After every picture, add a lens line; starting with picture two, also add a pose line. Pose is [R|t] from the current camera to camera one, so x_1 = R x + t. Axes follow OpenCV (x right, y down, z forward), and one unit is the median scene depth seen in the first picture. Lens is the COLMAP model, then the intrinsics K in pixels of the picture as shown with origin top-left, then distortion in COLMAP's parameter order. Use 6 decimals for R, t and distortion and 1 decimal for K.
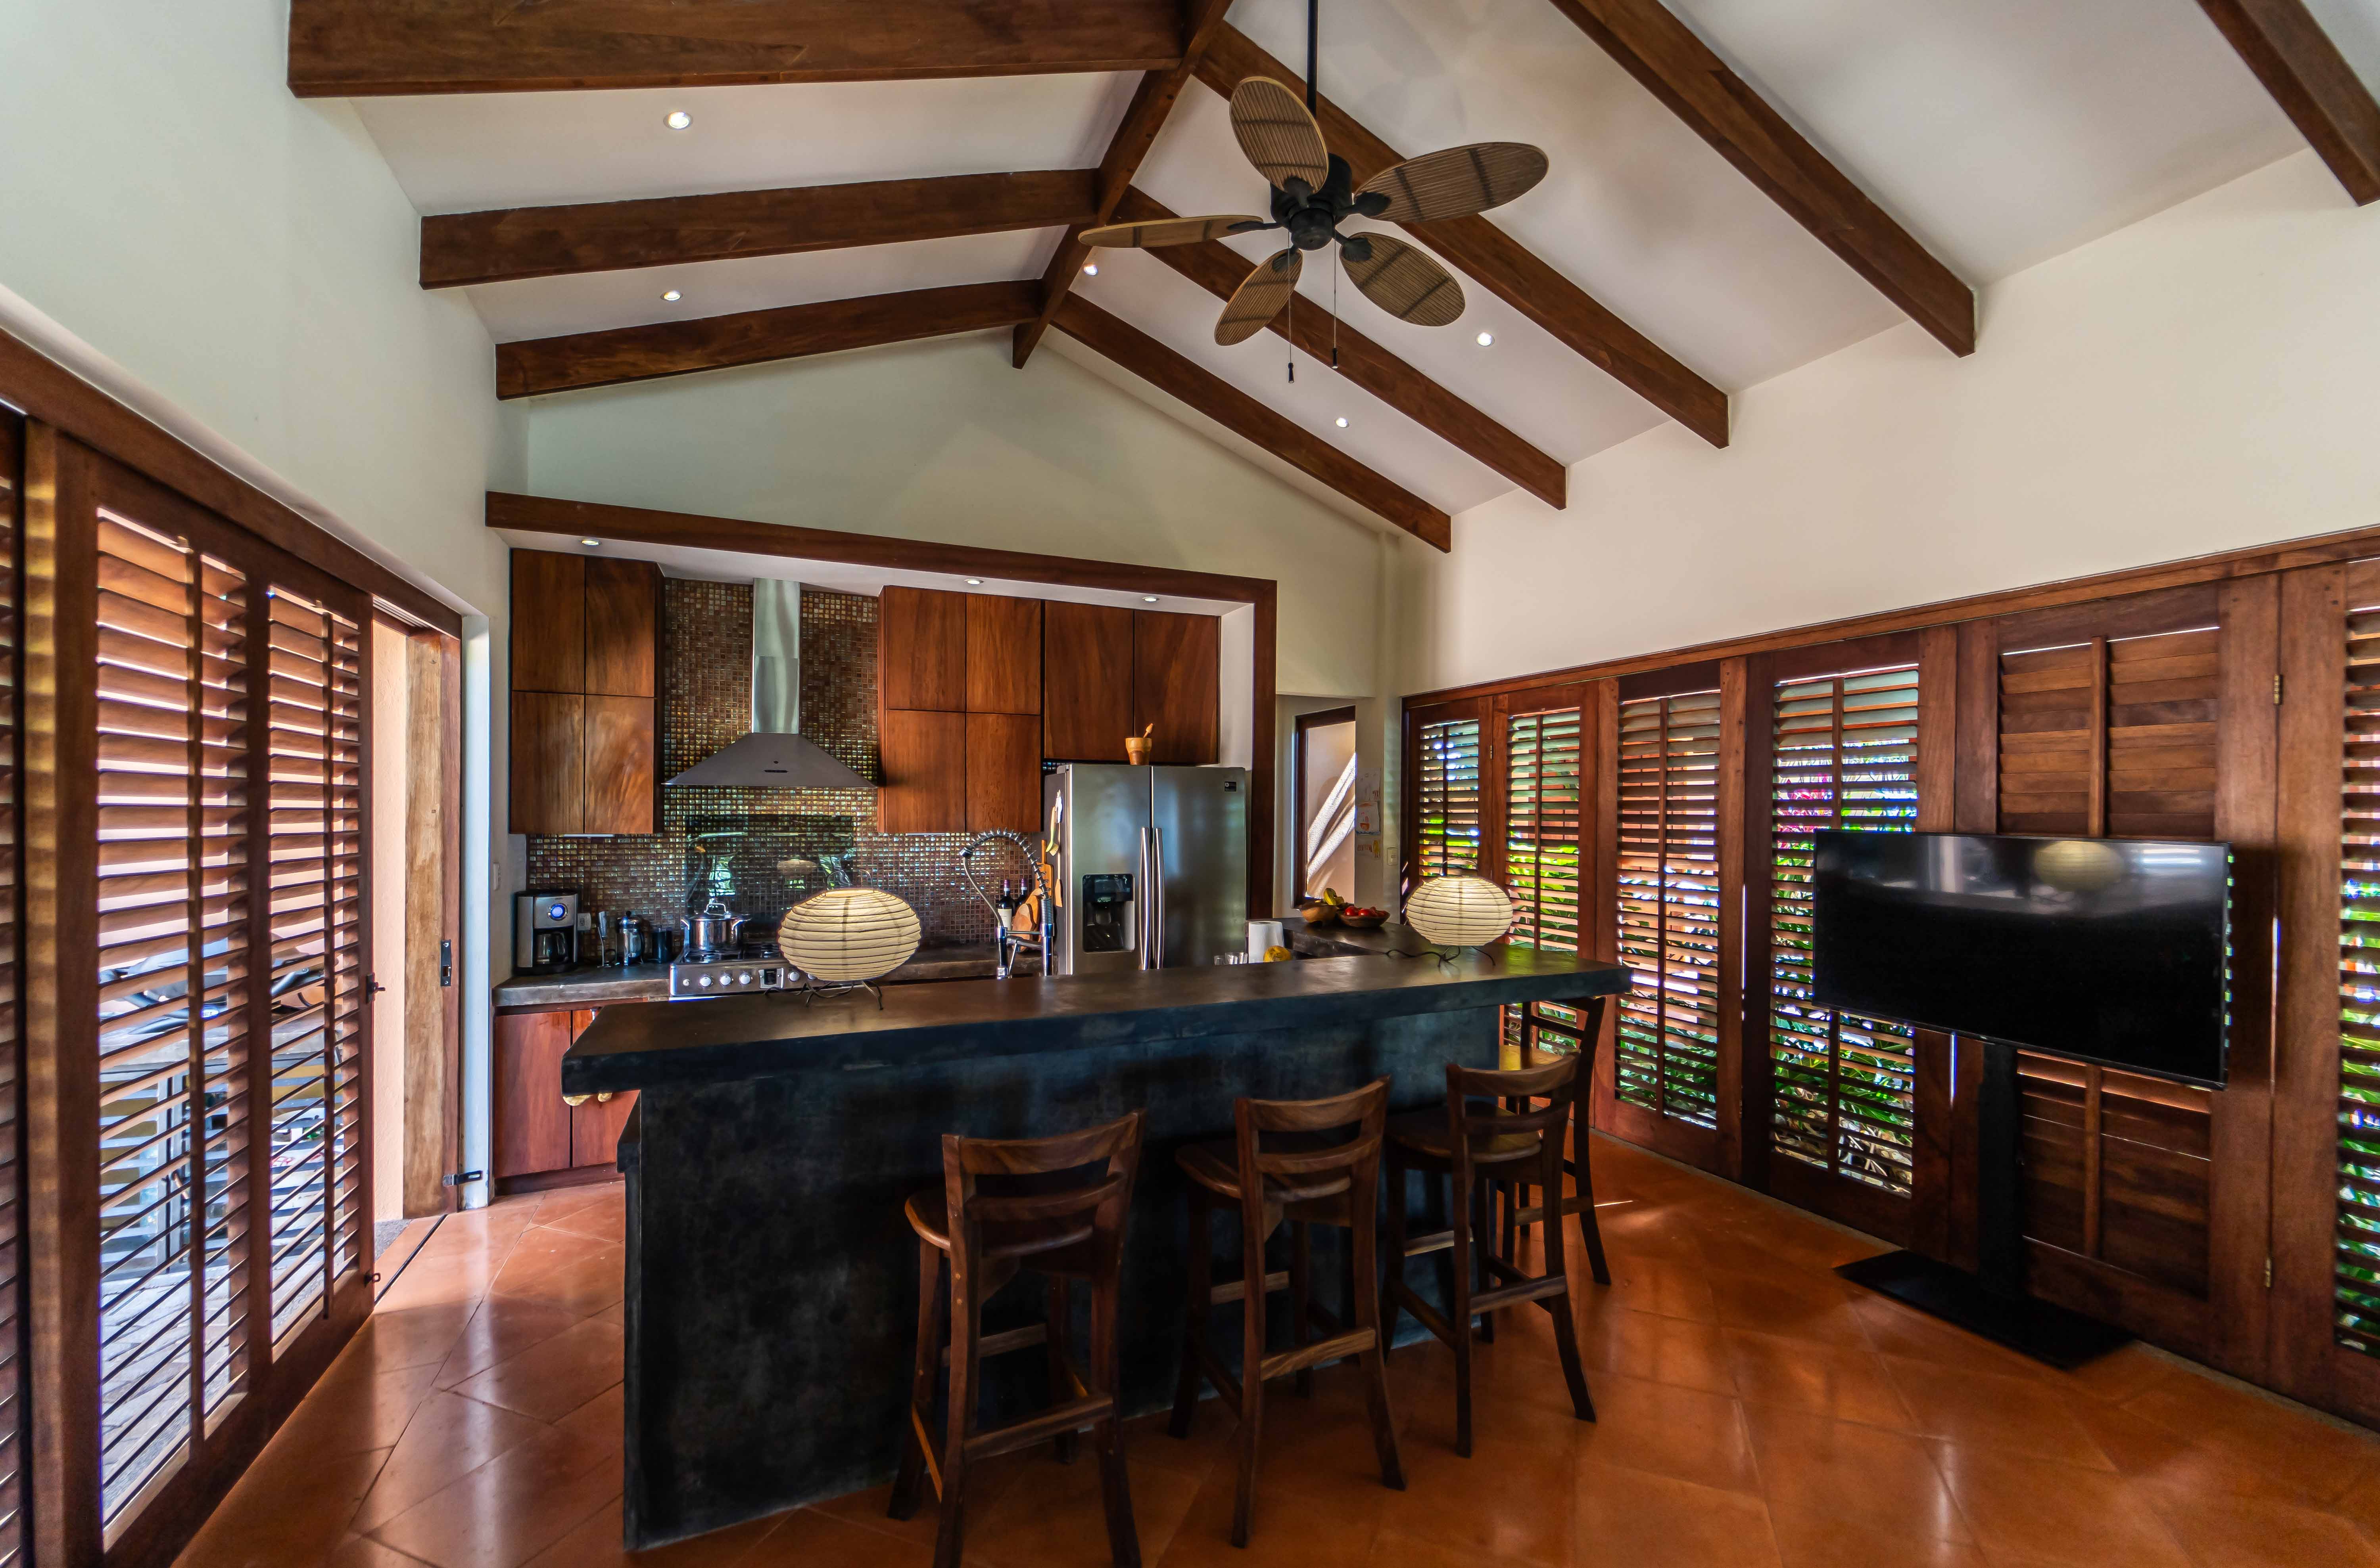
lens RADIAL K [[977.3, 0, 1183.3], [0, 977.3, 800.7], [0, 0, 1]] dist [0.001326, -0.000010]
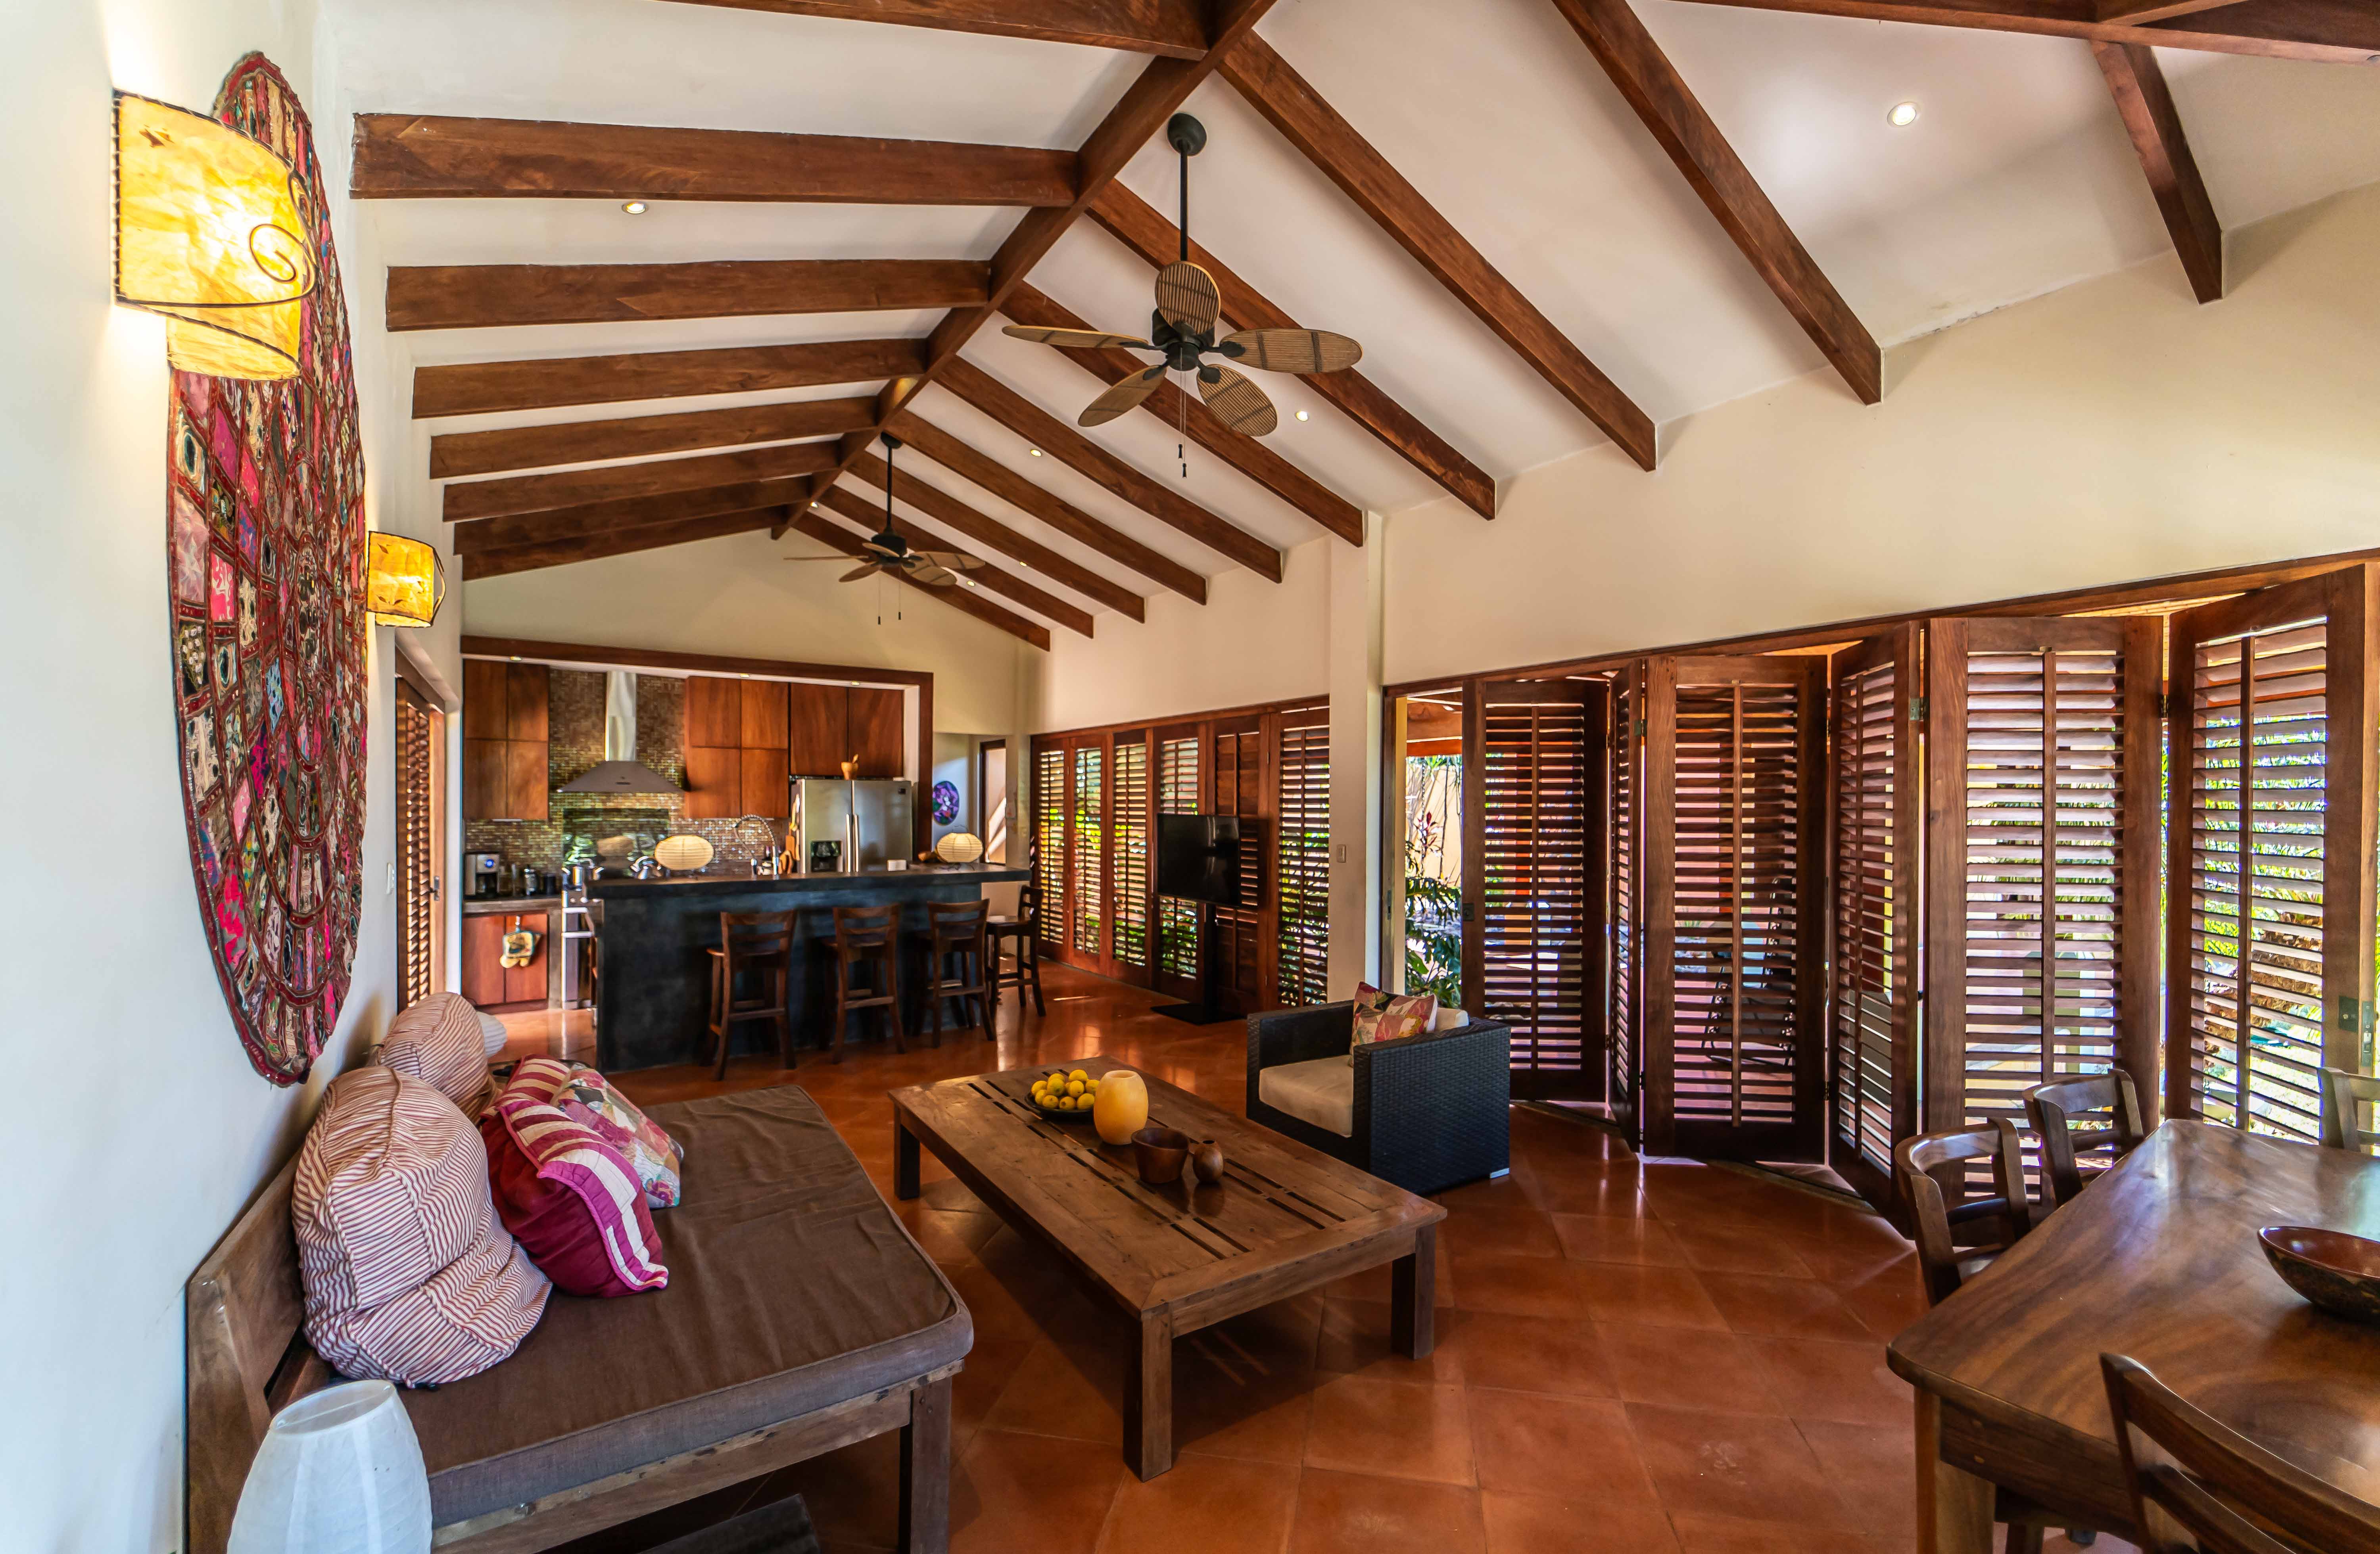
lens RADIAL K [[980.4, 0, 1205.5], [0, 980.4, 795.7], [0, 0, 1]] dist [0.002347, 0.000031]
pose [[0.979272, -0.000945, 0.202548, 0.235736], [0.000394, 0.999996, 0.002760, -0.011420], [-0.202550, -0.002623, 0.979268, -0.882646]]
